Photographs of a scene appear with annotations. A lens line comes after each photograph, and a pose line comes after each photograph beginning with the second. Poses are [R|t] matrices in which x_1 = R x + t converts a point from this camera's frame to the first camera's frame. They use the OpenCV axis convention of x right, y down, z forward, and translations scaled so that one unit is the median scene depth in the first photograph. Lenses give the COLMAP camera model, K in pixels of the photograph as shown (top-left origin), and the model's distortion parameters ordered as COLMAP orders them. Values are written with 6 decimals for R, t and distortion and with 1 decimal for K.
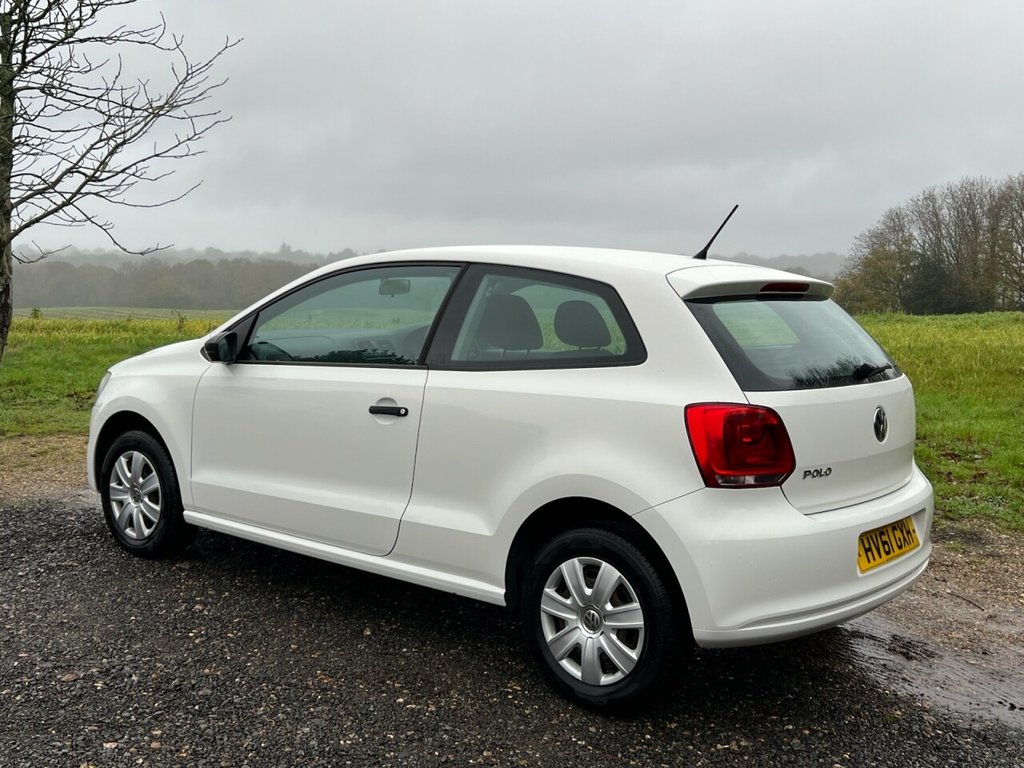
lens RADIAL K [[1115.4, 0, 523.4], [0, 1115.4, 379.1], [0, 0, 1]] dist [0.138359, -0.334005]
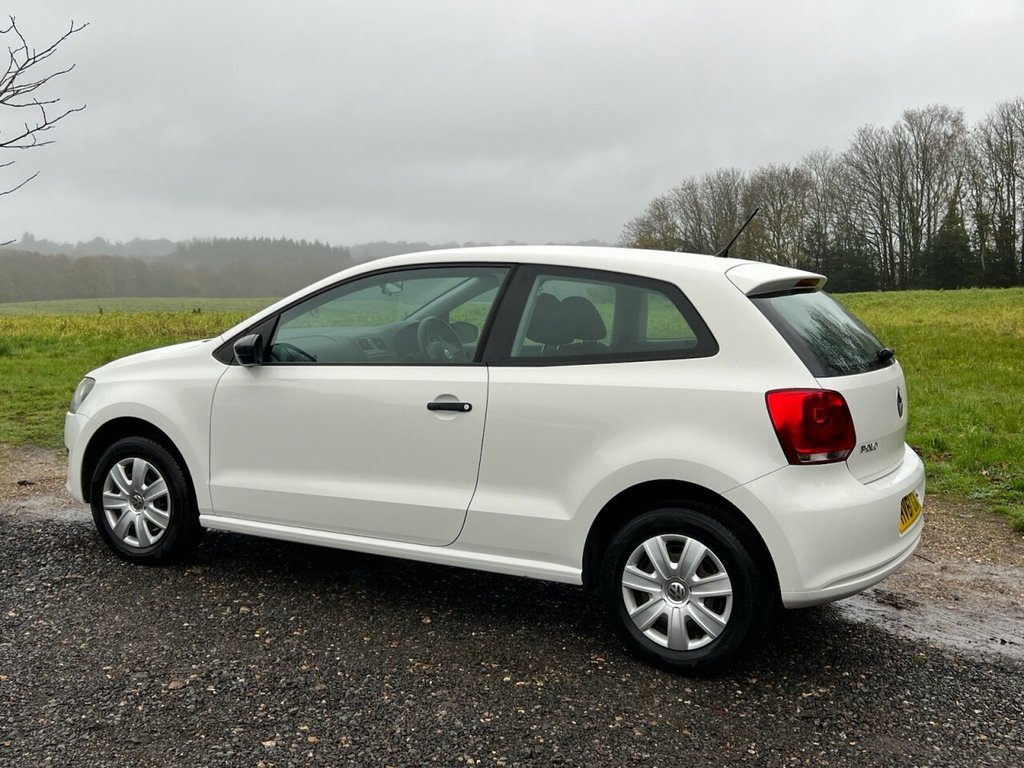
lens RADIAL K [[1115.4, 0, 523.4], [0, 1115.4, 379.1], [0, 0, 1]] dist [0.138359, -0.334005]
pose [[0.979395, -0.031884, 0.199421, -0.260756], [0.029739, 0.999463, 0.013742, -0.009767], [-0.199752, -0.007528, 0.979818, -0.033864]]
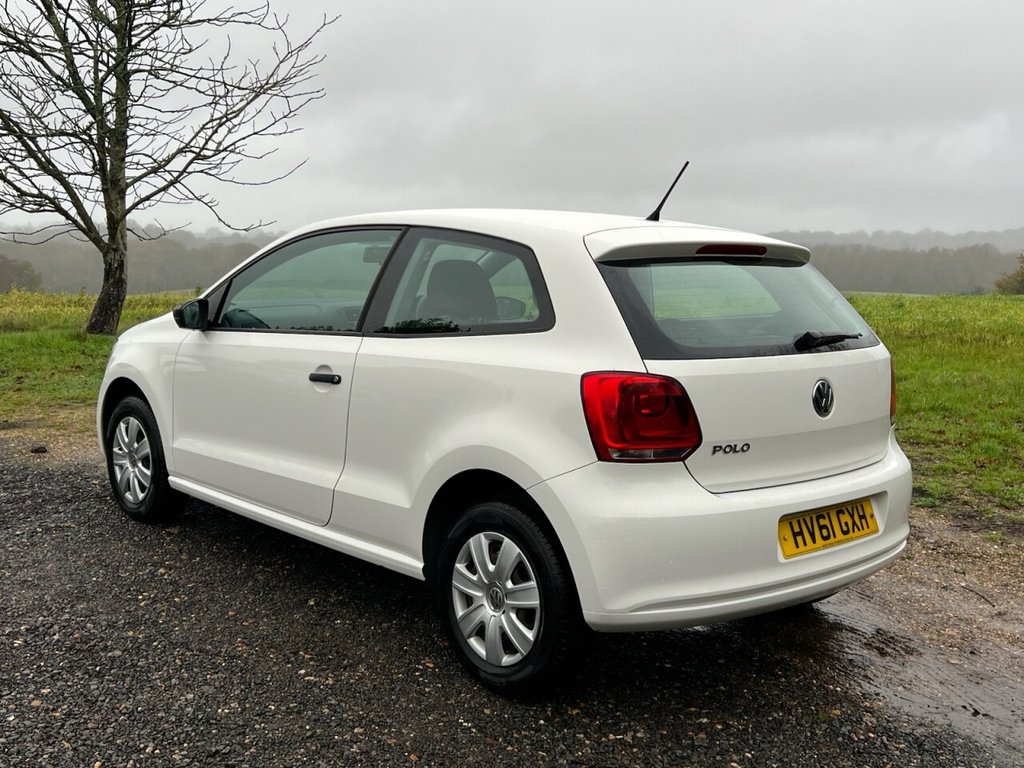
lens RADIAL K [[1115.4, 0, 523.4], [0, 1115.4, 379.1], [0, 0, 1]] dist [0.138359, -0.334005]
pose [[0.989127, 0.012058, -0.146566, 0.195397], [-0.009349, 0.999773, 0.019162, 0.008729], [0.146764, -0.017583, 0.989015, 0.054979]]
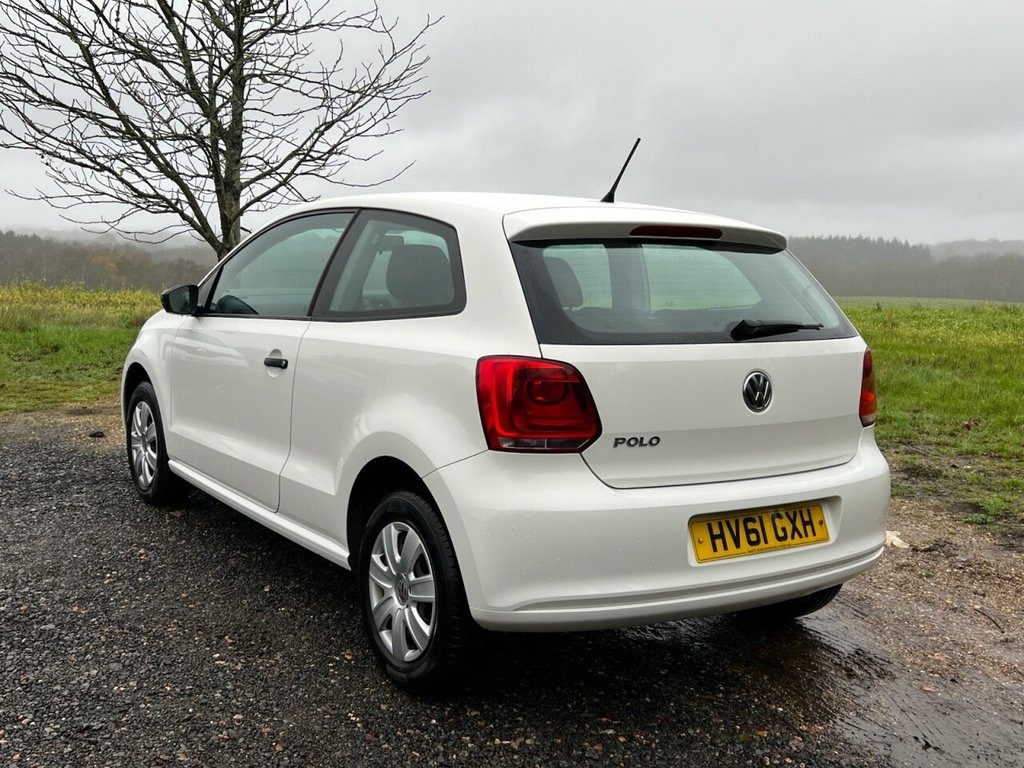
lens RADIAL K [[1114.8, 0, 512.0], [0, 1114.8, 391.0], [0, 0, 1]] dist [0.143668, -0.351578]
pose [[0.954375, 0.035625, -0.296476, 0.364022], [-0.029392, 0.999244, 0.025454, 0.022168], [0.297159, -0.015579, 0.954701, 0.133337]]
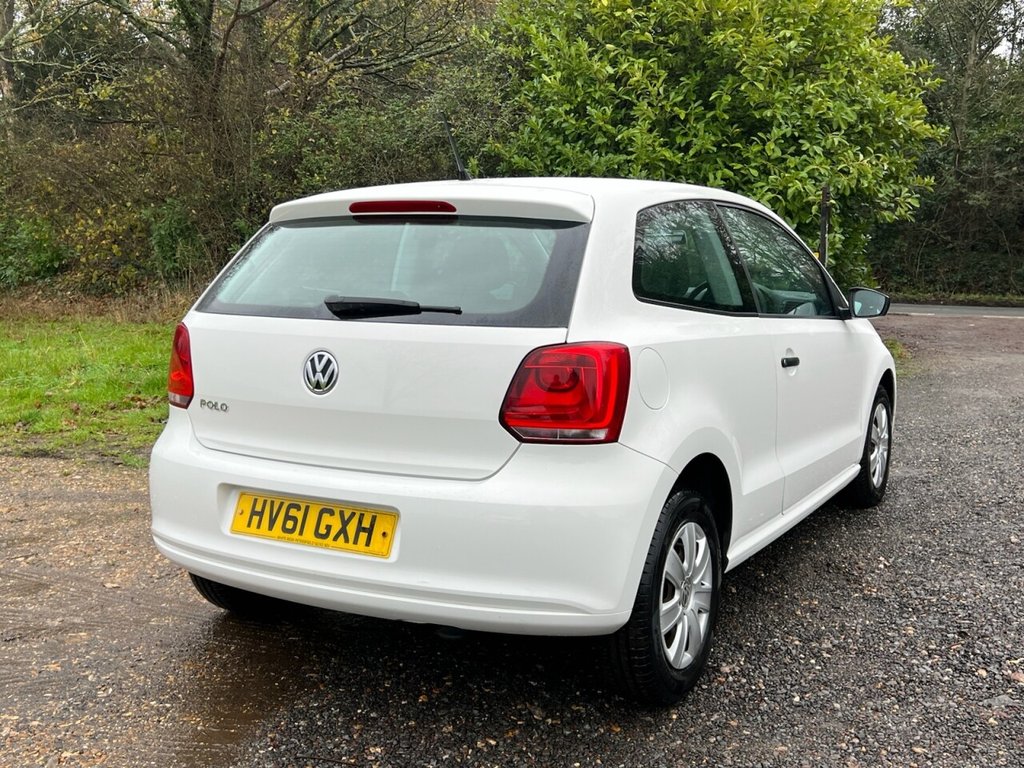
lens RADIAL K [[1088.7, 0, 497.6], [0, 1088.7, 380.5], [0, 0, 1]] dist [0.191671, -0.567426]
pose [[0.148070, 0.087027, -0.985140, 1.013488], [-0.088871, 0.993262, 0.074387, -0.020604], [0.984976, 0.076536, 0.154807, 0.937388]]
